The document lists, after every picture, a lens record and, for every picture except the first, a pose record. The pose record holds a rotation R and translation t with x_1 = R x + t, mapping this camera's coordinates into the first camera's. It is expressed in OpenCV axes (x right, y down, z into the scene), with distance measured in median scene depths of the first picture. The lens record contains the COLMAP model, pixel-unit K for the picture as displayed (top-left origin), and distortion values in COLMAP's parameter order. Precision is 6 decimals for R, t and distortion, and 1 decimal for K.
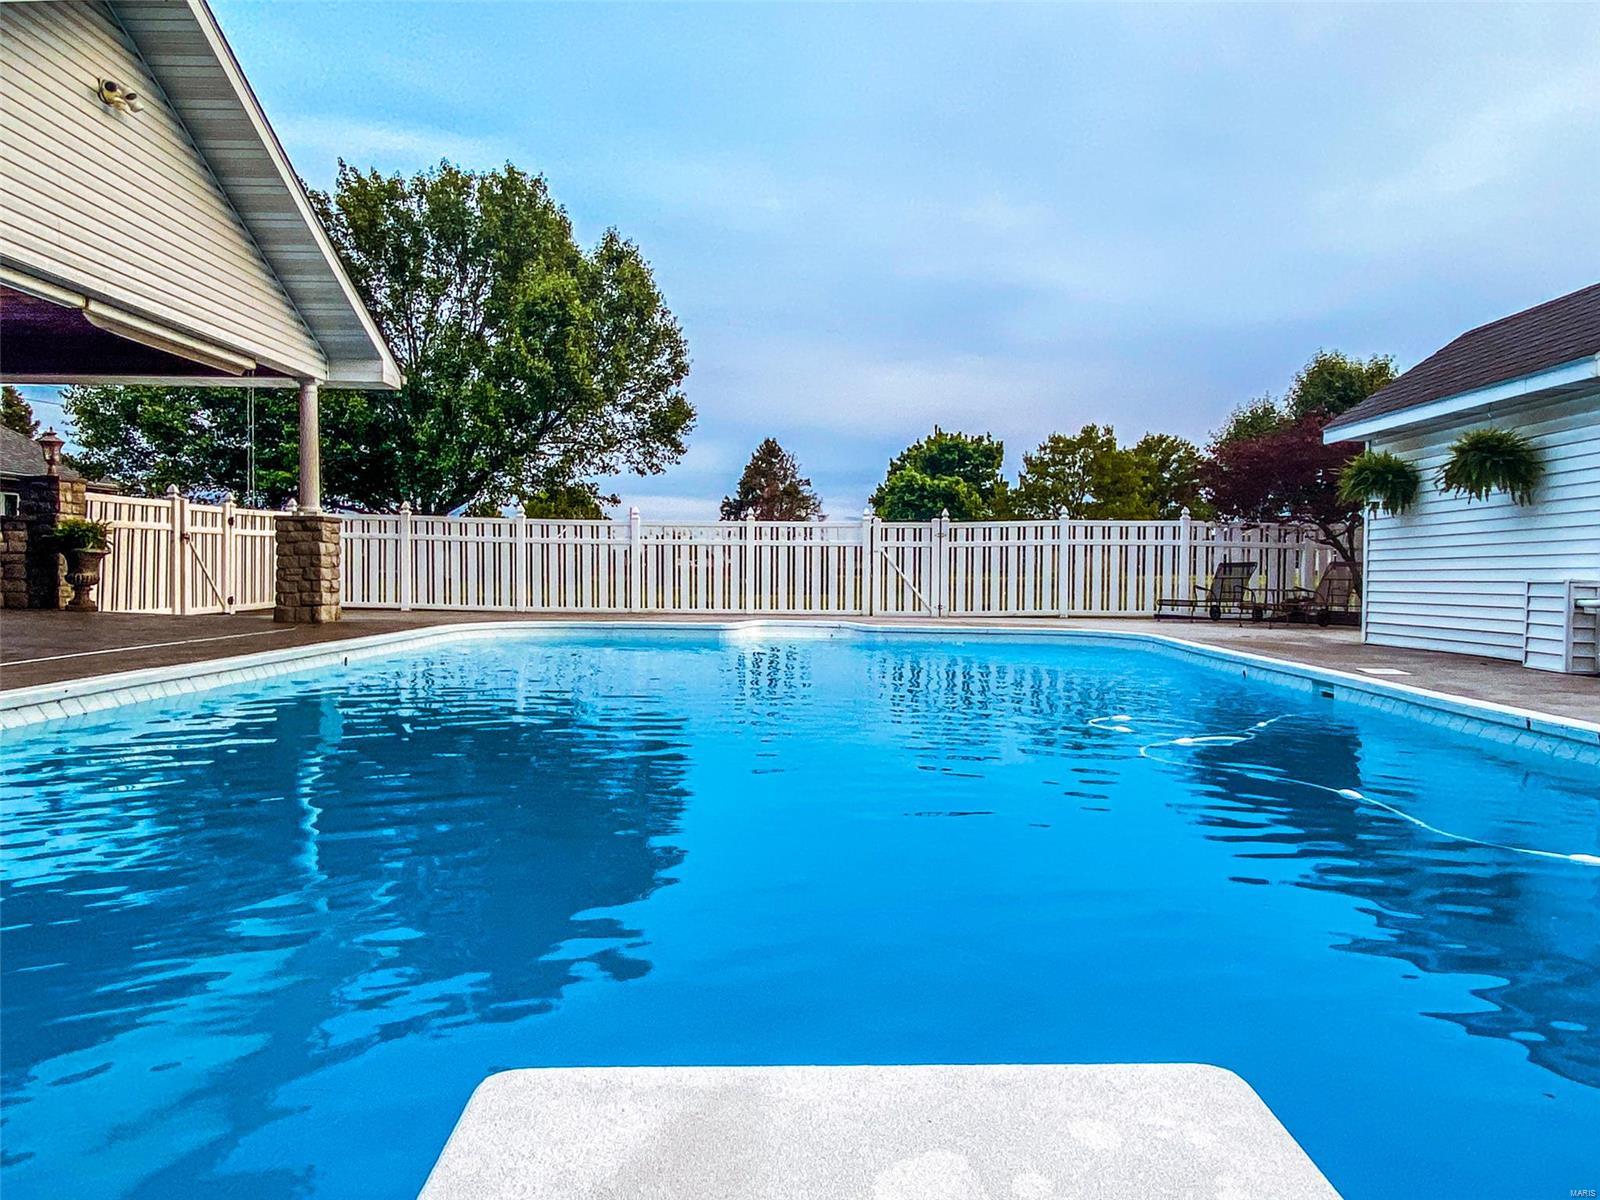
lens RADIAL K [[1109.2, 0, 800.0], [0, 1109.2, 600.0], [0, 0, 1]] dist [0.002006, -0.000288]
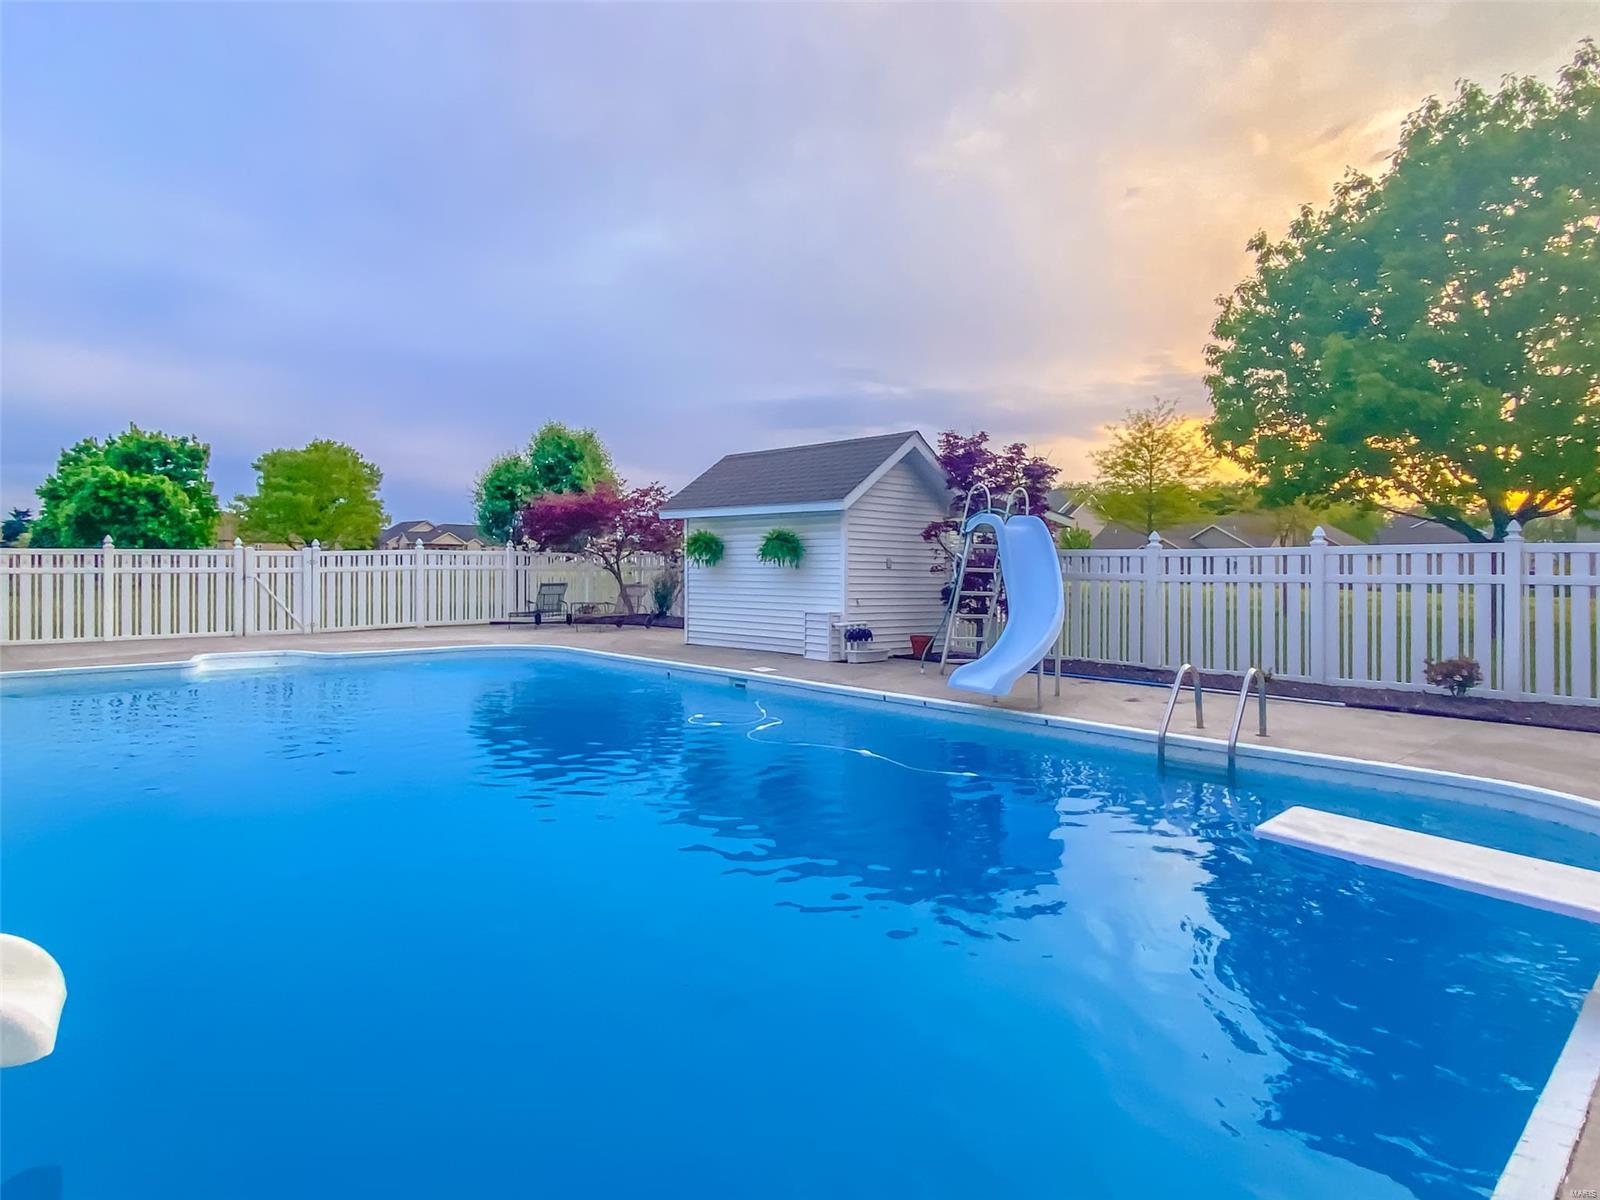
lens RADIAL K [[921.3, 0, 800.0], [0, 921.3, 600.0], [0, 0, 1]] dist [0.000205, -0.000445]
pose [[0.672606, -0.036976, 0.739077, -0.238202], [0.015864, 0.999242, 0.035555, -0.044769], [-0.739831, -0.012189, 0.672683, -0.014850]]
